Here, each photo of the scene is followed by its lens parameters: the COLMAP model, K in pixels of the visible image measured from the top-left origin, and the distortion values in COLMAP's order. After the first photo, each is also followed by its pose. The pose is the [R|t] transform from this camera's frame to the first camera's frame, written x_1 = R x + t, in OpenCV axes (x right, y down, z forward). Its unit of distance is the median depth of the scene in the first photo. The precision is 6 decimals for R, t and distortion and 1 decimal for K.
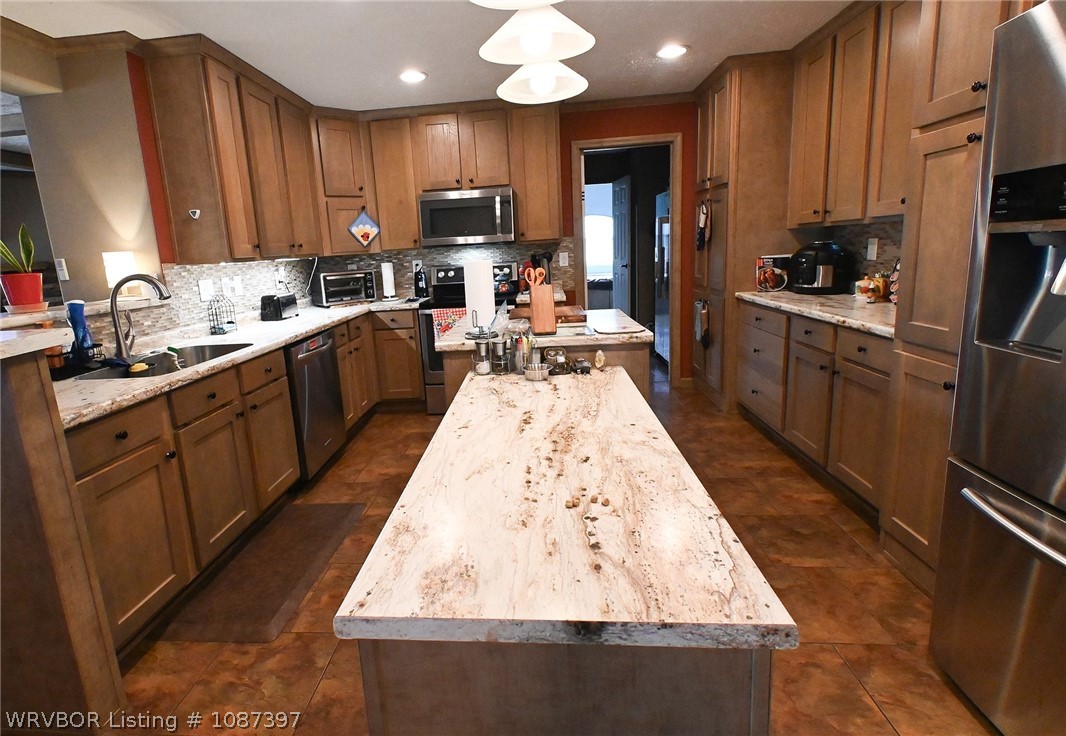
lens RADIAL K [[520.7, 0, 494.8], [0, 520.7, 345.4], [0, 0, 1]] dist [0.023149, -0.000044]
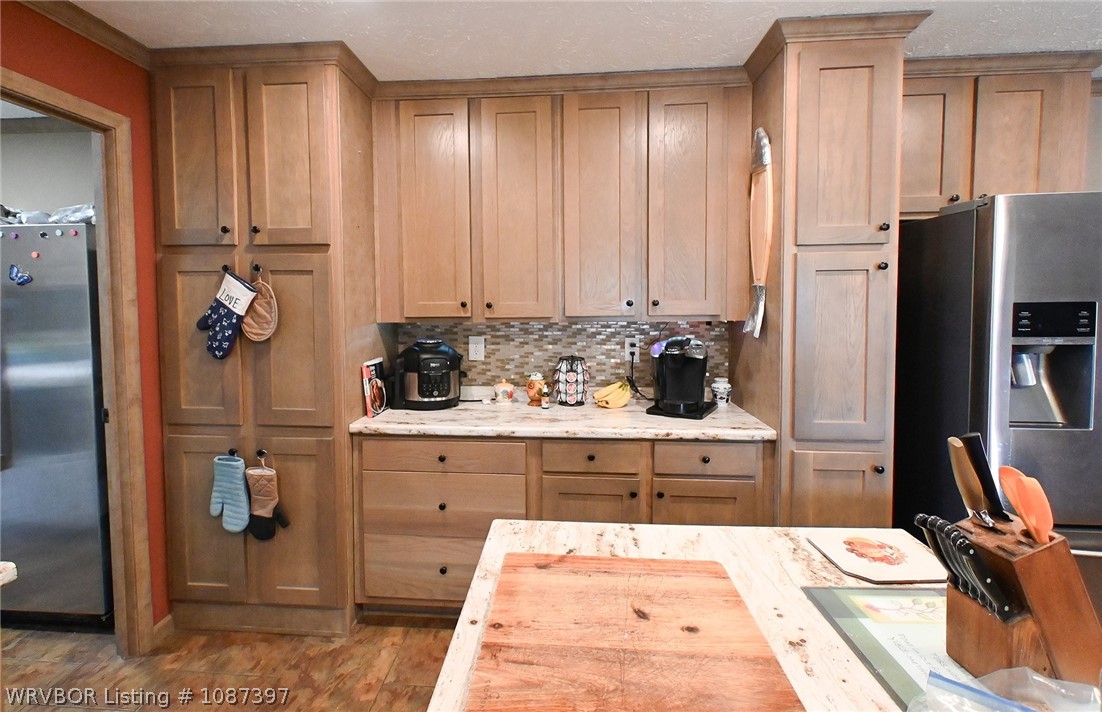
lens RADIAL K [[518.0, 0, 518.5], [0, 518.0, 323.3], [0, 0, 1]] dist [0.006768, 0.000026]
pose [[0.004645, 0.006993, 0.999965, -0.216071], [0.189711, 0.981809, -0.007747, -0.282477], [-0.981829, 0.189740, 0.003234, 1.275195]]
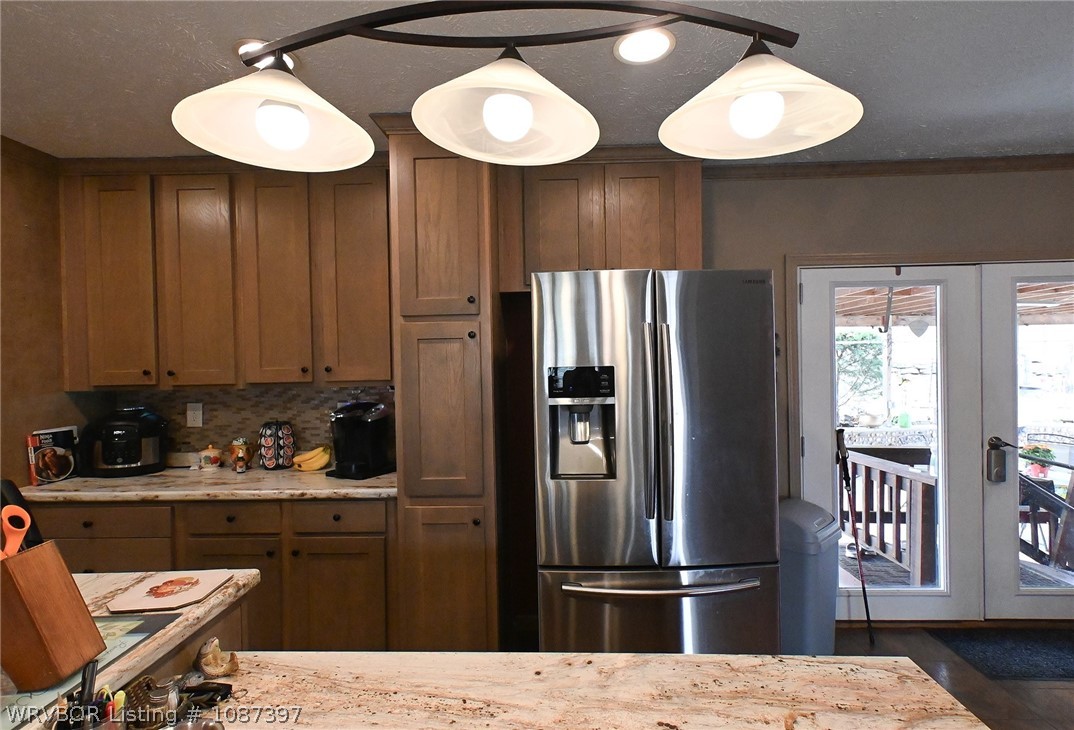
lens RADIAL K [[538.6, 0, 537.0], [0, 538.6, 365.0], [0, 0, 1]] dist [0.006818, 0.000242]
pose [[-0.050419, 0.046514, 0.997644, -0.333094], [0.202230, 0.978698, -0.035410, -0.159258], [-0.978039, 0.199969, -0.058752, 0.640959]]
